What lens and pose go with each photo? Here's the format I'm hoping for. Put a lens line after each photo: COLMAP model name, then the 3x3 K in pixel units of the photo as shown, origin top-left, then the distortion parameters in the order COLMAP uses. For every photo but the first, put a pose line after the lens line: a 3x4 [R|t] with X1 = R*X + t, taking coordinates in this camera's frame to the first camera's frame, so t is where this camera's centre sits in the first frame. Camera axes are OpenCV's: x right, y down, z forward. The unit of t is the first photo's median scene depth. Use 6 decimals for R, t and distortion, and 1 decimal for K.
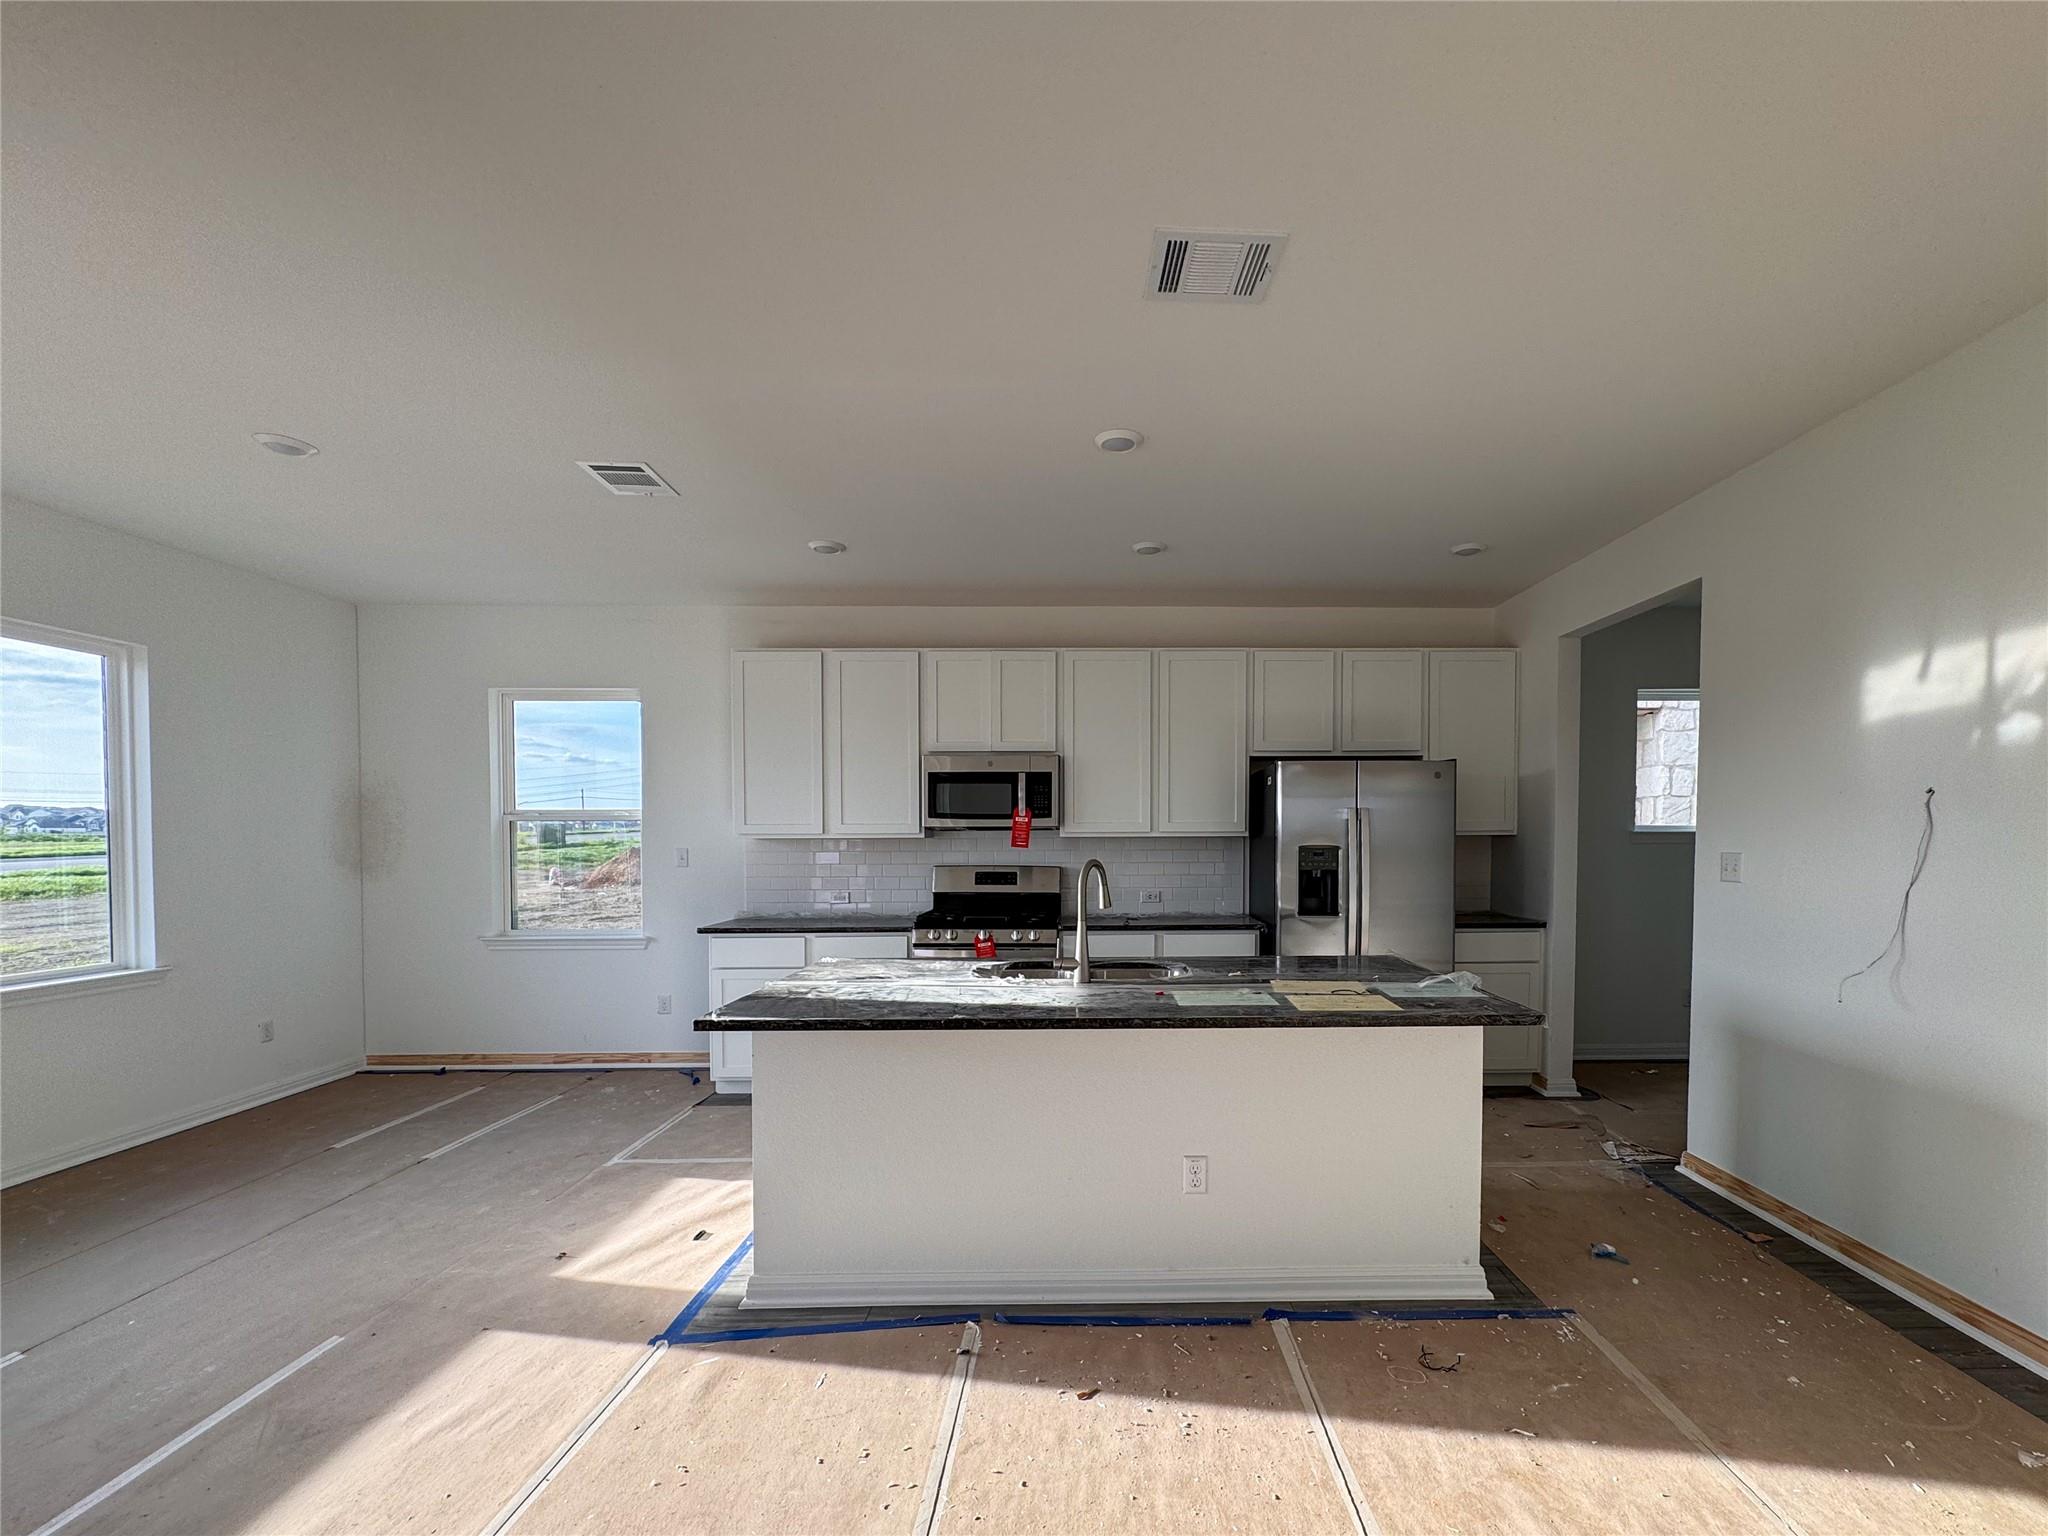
lens RADIAL K [[839.0, 0, 1114.7], [0, 839.0, 867.2], [0, 0, 1]] dist [0.002245, -0.000118]
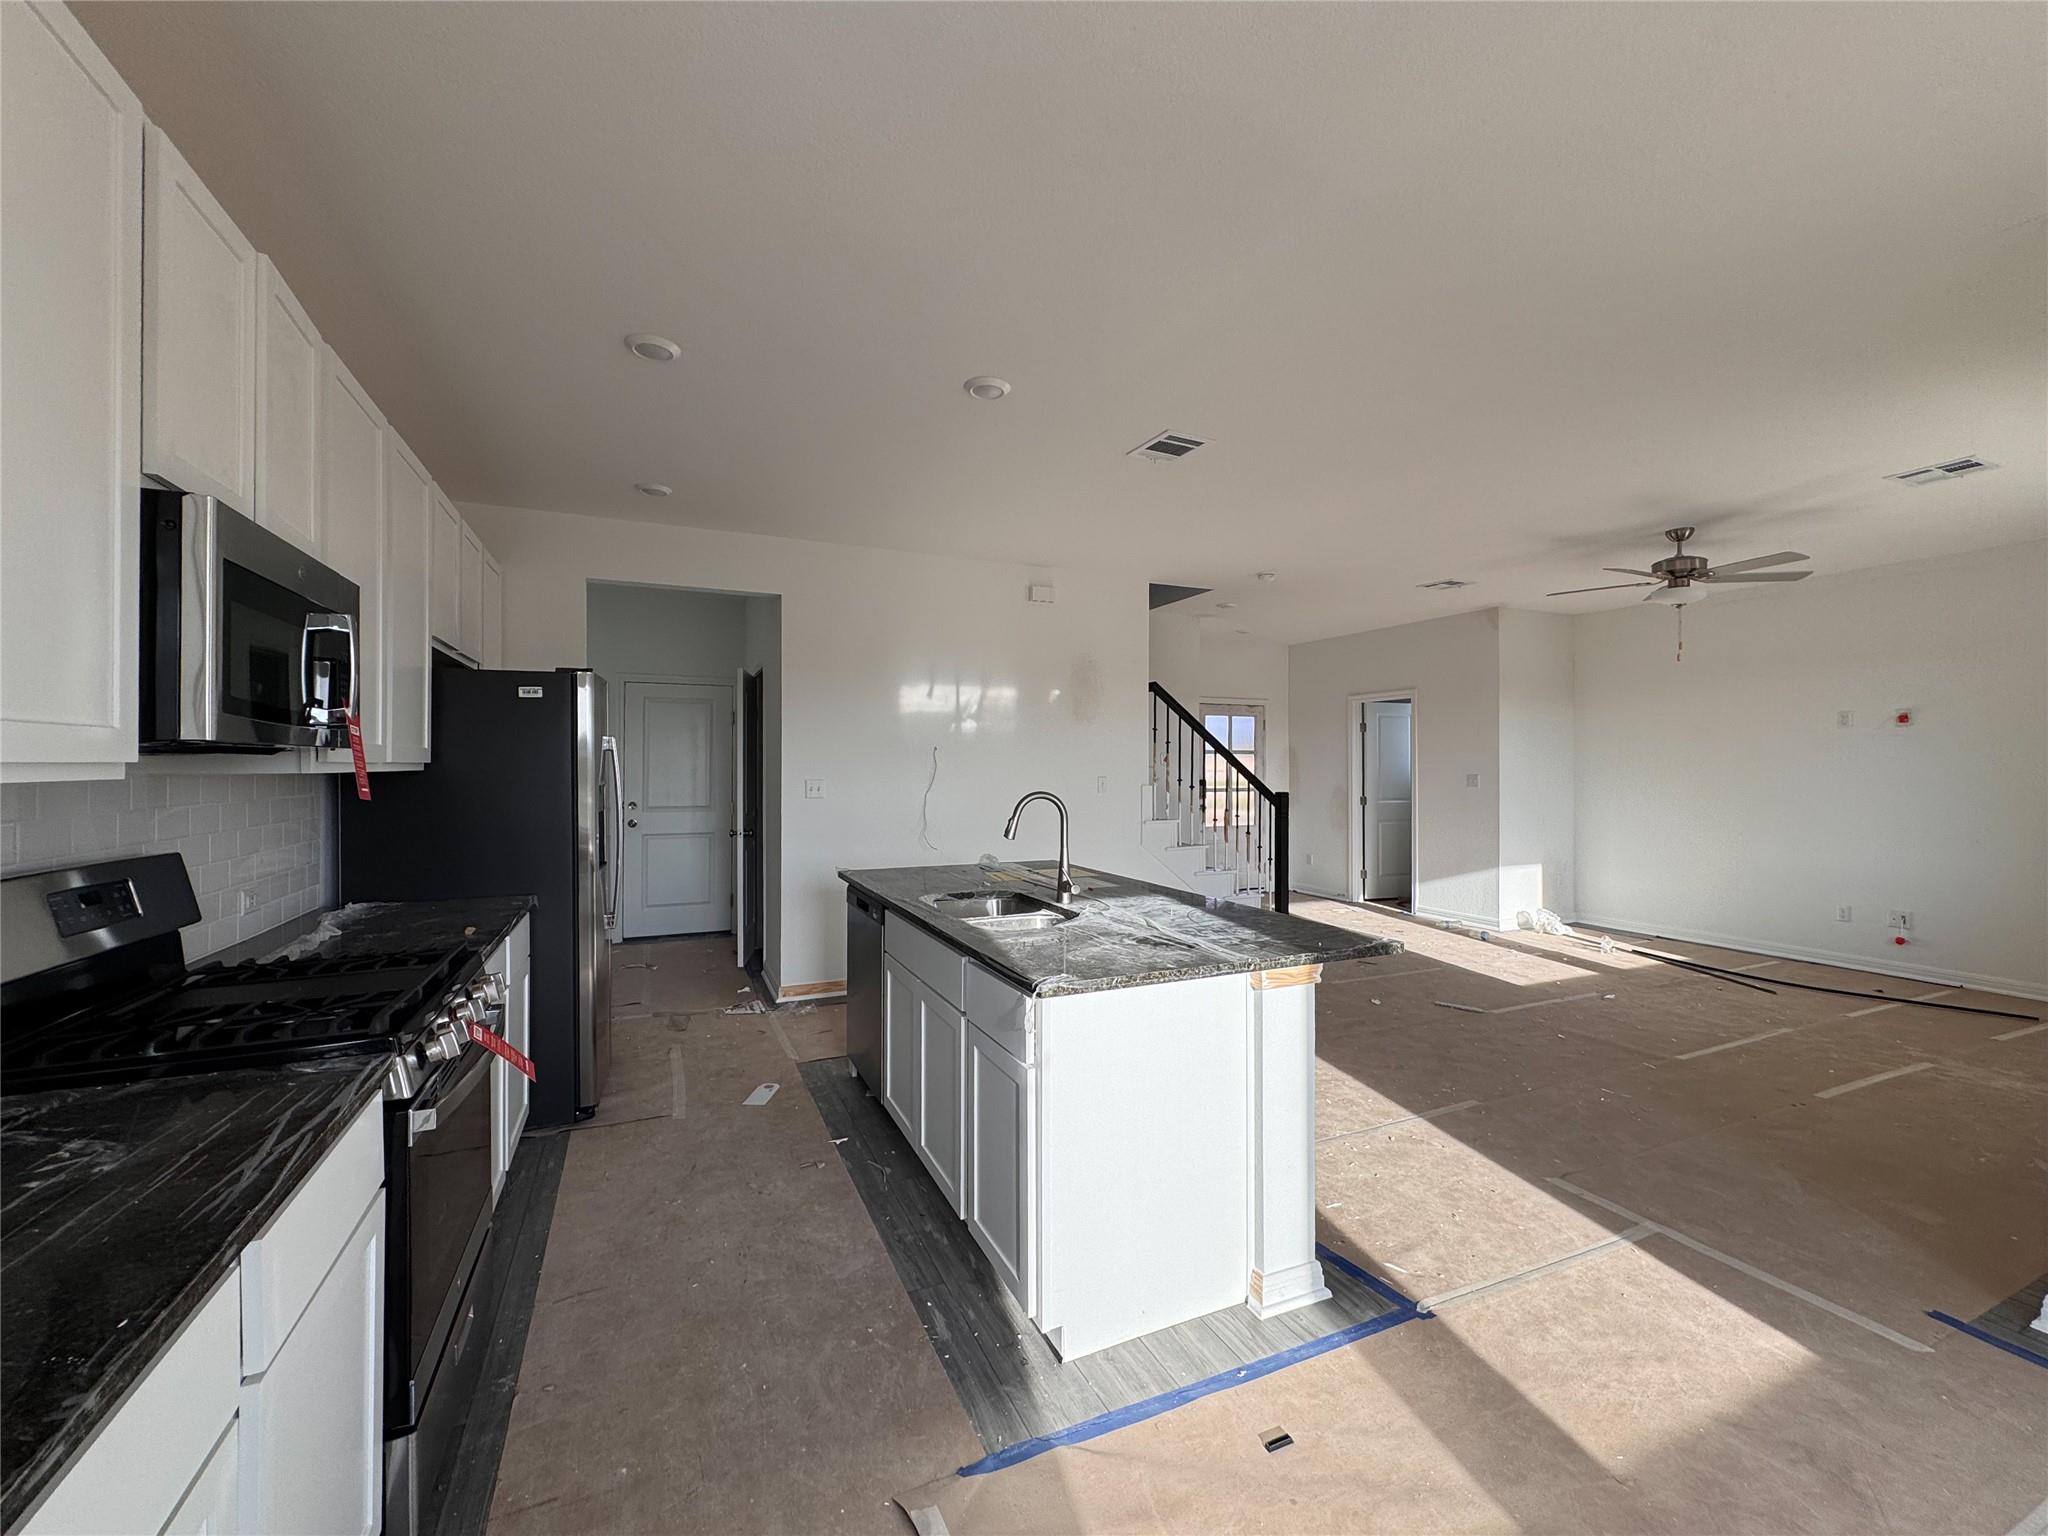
lens RADIAL K [[839.0, 0, 1013.3], [0, 839.0, 768.6], [0, 0, 1]] dist [0.002245, -0.000118]
pose [[-0.360730, -0.002381, 0.932667, -0.610888], [0.031645, 0.999390, 0.014791, -0.034113], [-0.932133, 0.034850, -0.360435, 0.852957]]
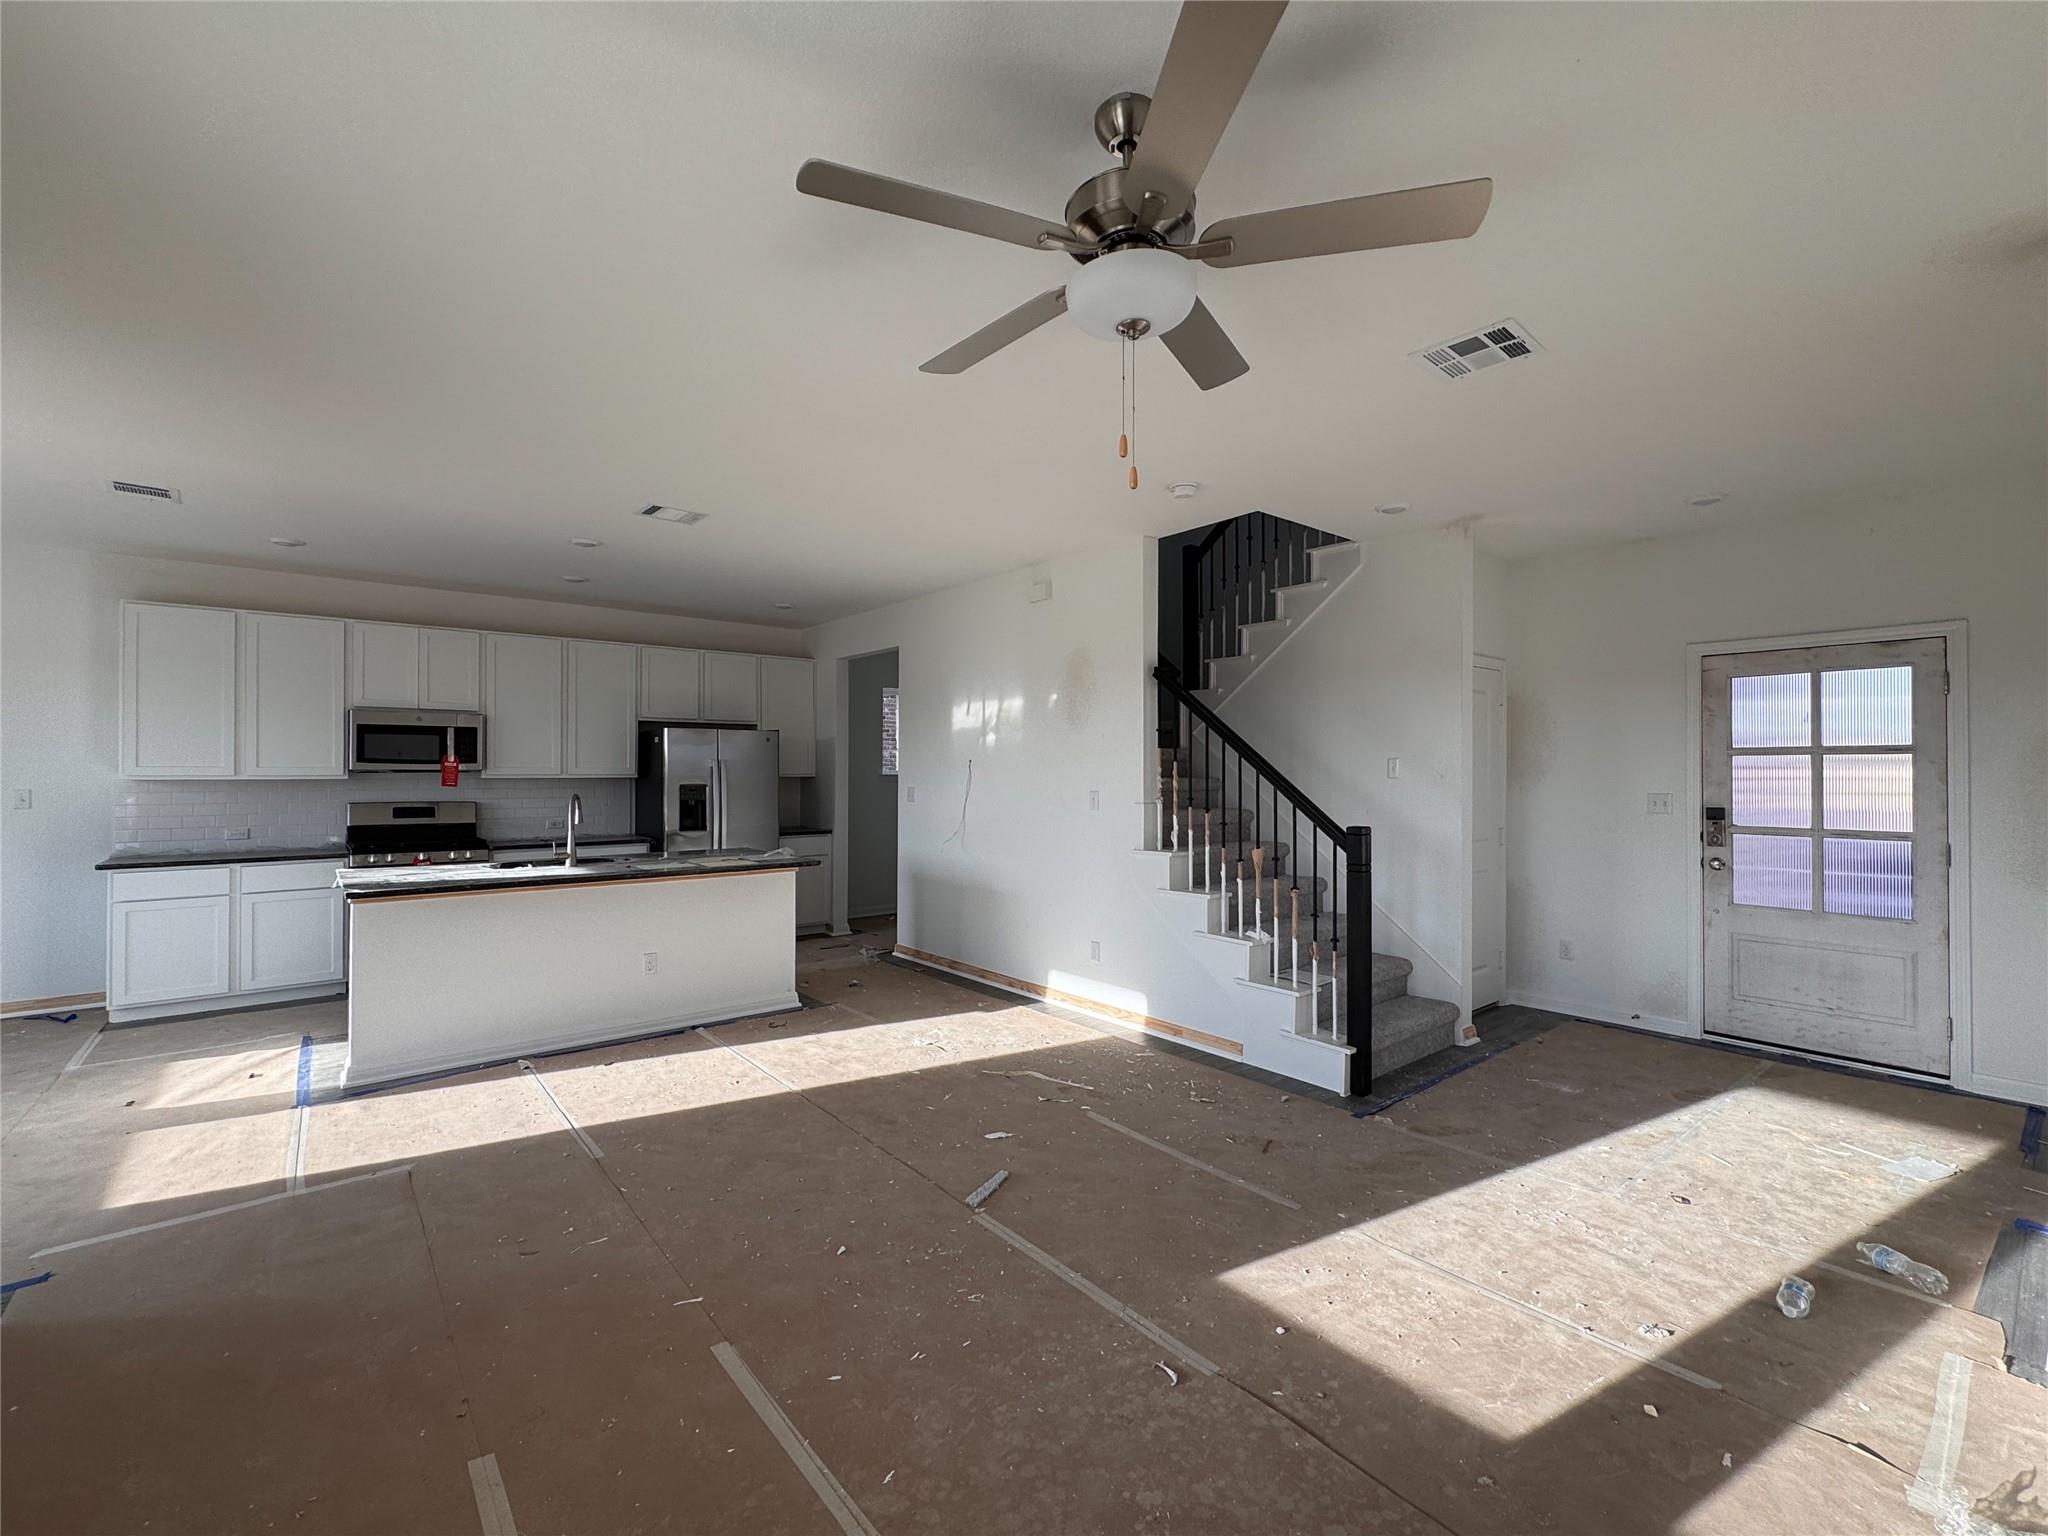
lens RADIAL K [[839.0, 0, 986.6], [0, 839.0, 777.6], [0, 0, 1]] dist [0.002245, -0.000118]
pose [[0.804749, 0.000214, 0.593615, -0.215849], [0.017482, 0.999558, -0.024061, 0.007350], [-0.593358, 0.029741, 0.804389, -0.500209]]
